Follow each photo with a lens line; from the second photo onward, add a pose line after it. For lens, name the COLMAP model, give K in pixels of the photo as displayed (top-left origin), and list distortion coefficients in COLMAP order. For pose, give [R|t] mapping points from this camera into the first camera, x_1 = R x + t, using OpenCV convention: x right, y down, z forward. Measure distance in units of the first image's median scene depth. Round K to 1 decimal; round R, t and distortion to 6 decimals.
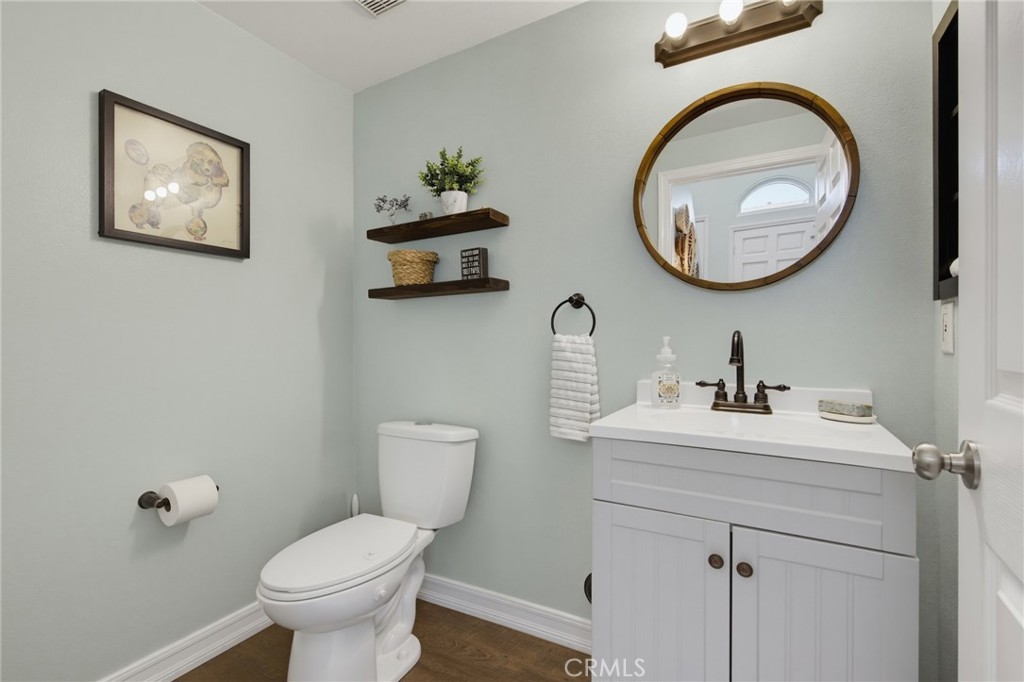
lens RADIAL K [[462.1, 0, 518.1], [0, 462.1, 343.0], [0, 0, 1]] dist [0.000633, 0.000565]
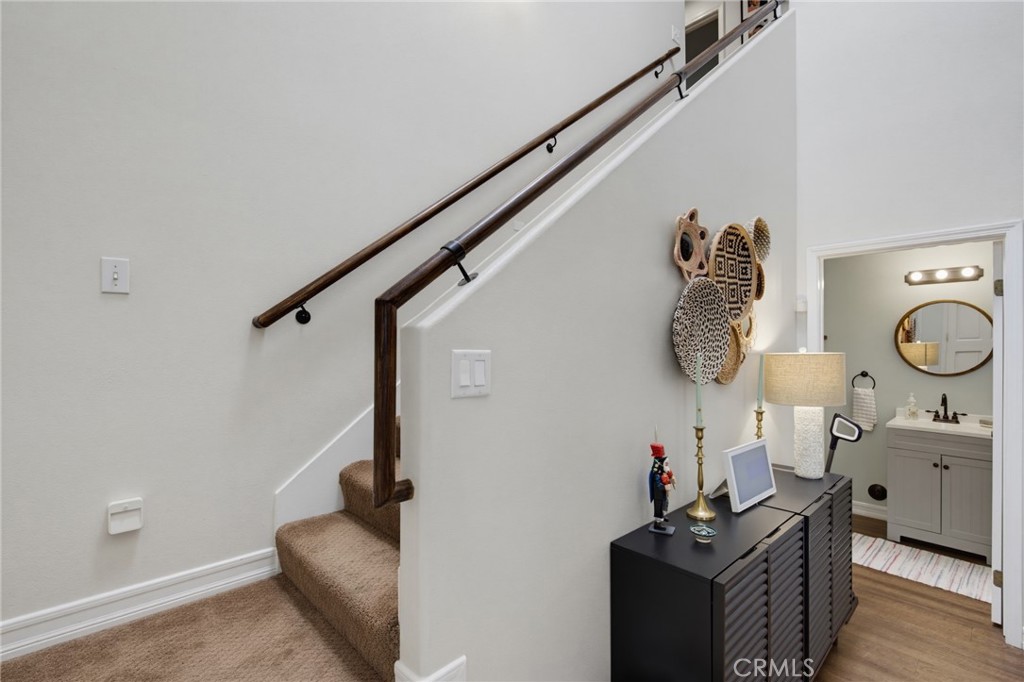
lens RADIAL K [[462.1, 0, 504.3], [0, 462.1, 342.4], [0, 0, 1]] dist [0.000633, 0.000565]
pose [[0.950342, 0.000752, -0.311205, -1.176501], [0.005060, 0.999828, 0.017868, -0.395212], [0.311165, -0.018556, 0.950175, -2.463742]]
